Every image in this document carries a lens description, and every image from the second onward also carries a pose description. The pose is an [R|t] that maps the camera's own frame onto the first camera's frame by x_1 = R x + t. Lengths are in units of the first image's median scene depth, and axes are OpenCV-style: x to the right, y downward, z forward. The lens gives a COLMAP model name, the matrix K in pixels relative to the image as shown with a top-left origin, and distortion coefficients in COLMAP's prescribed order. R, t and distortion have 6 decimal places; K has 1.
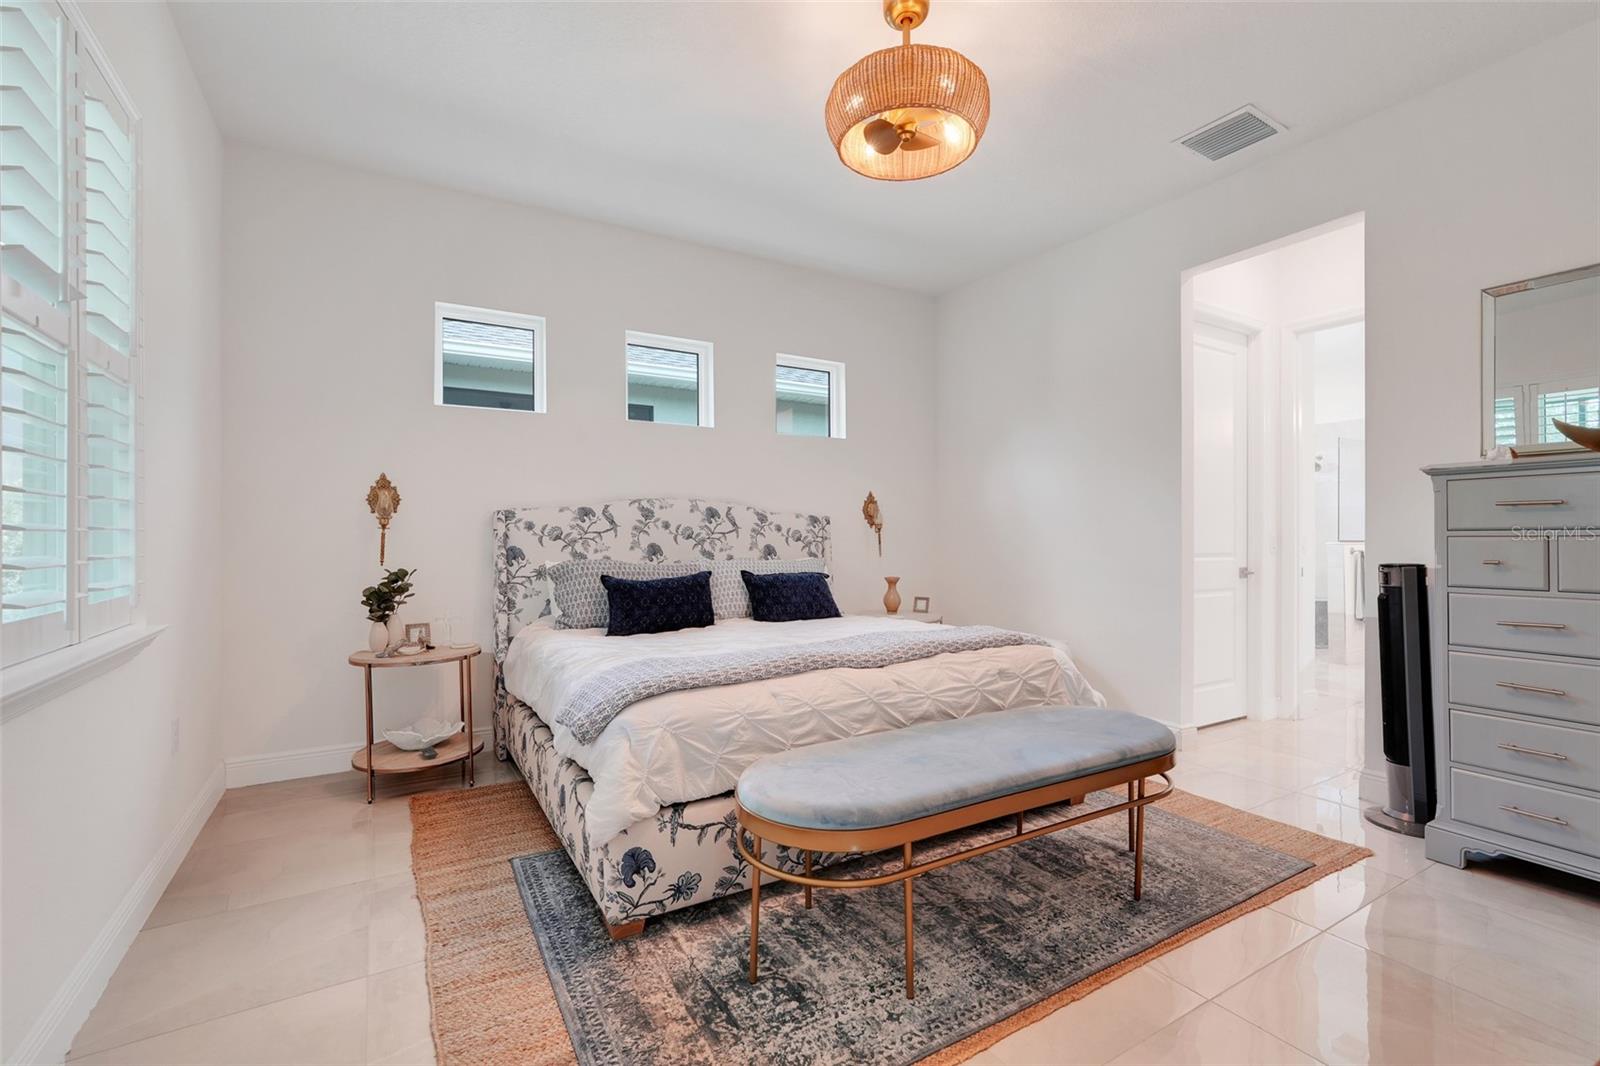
lens RADIAL K [[702.9, 0, 798.4], [0, 702.9, 535.0], [0, 0, 1]] dist [-0.009807, 0.003831]
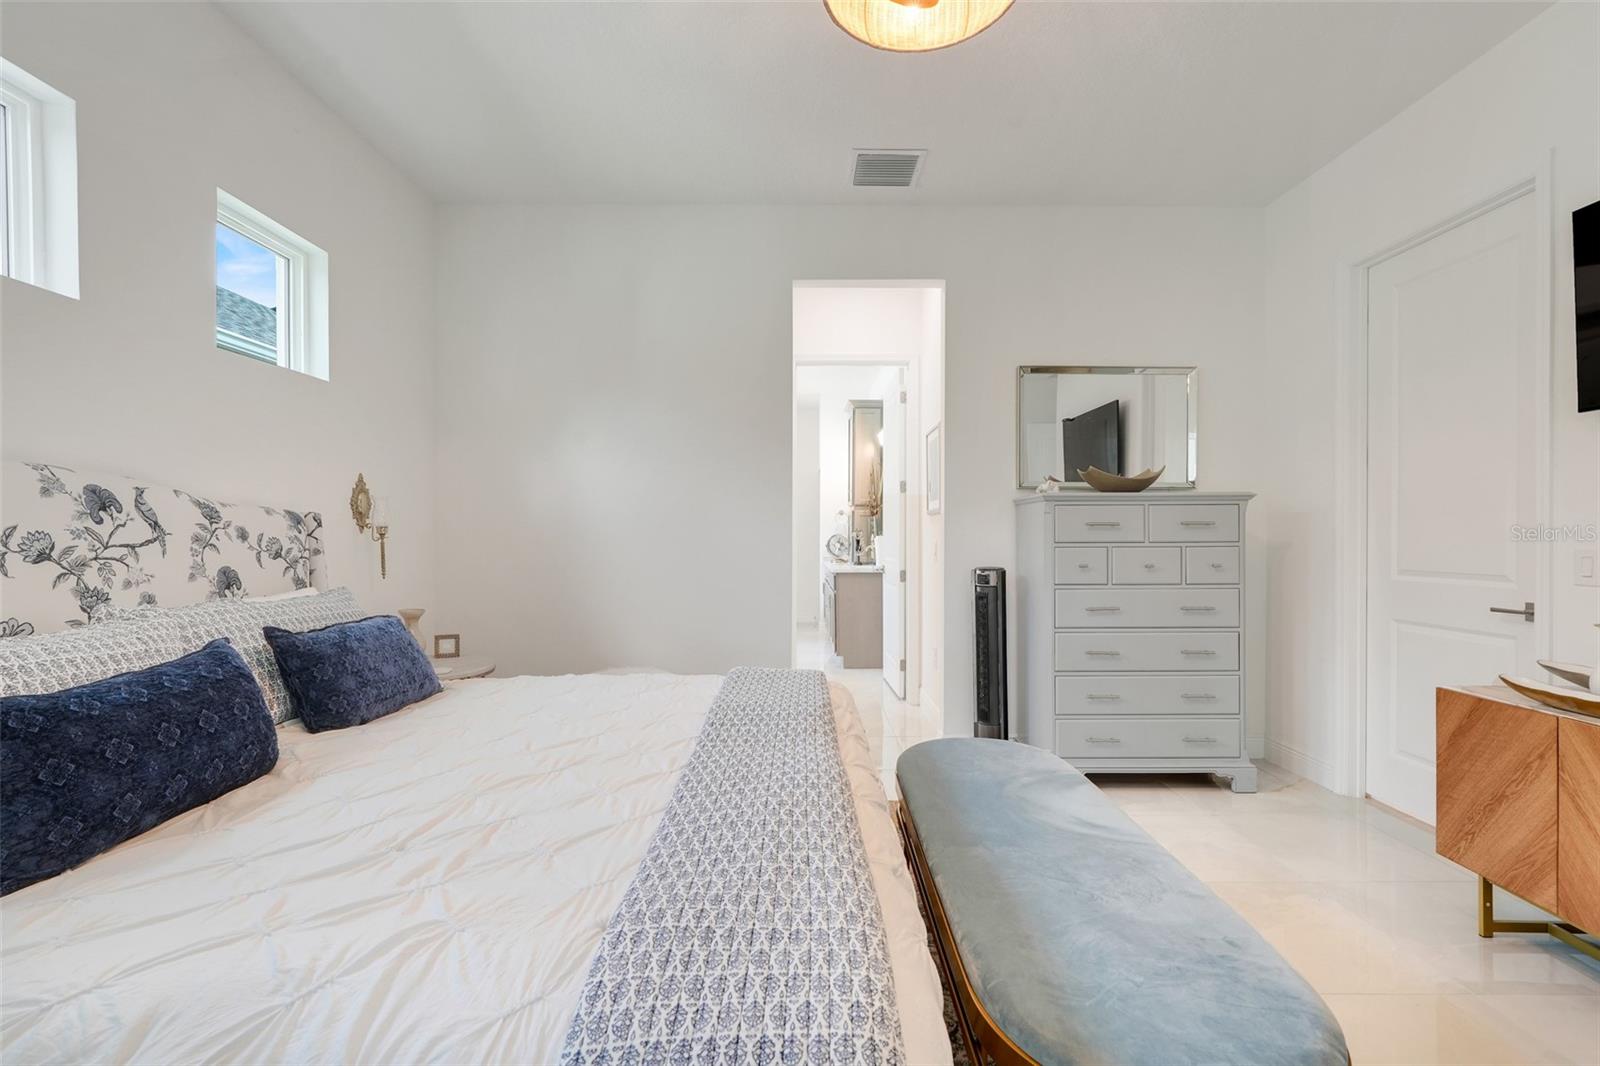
lens RADIAL K [[702.9, 0, 795.4], [0, 702.9, 534.1], [0, 0, 1]] dist [-0.009807, 0.003831]
pose [[0.518844, 0.002749, 0.854864, -0.263748], [-0.001556, 0.999996, -0.002271, -0.009593], [-0.854867, -0.000152, 0.518847, 0.408121]]
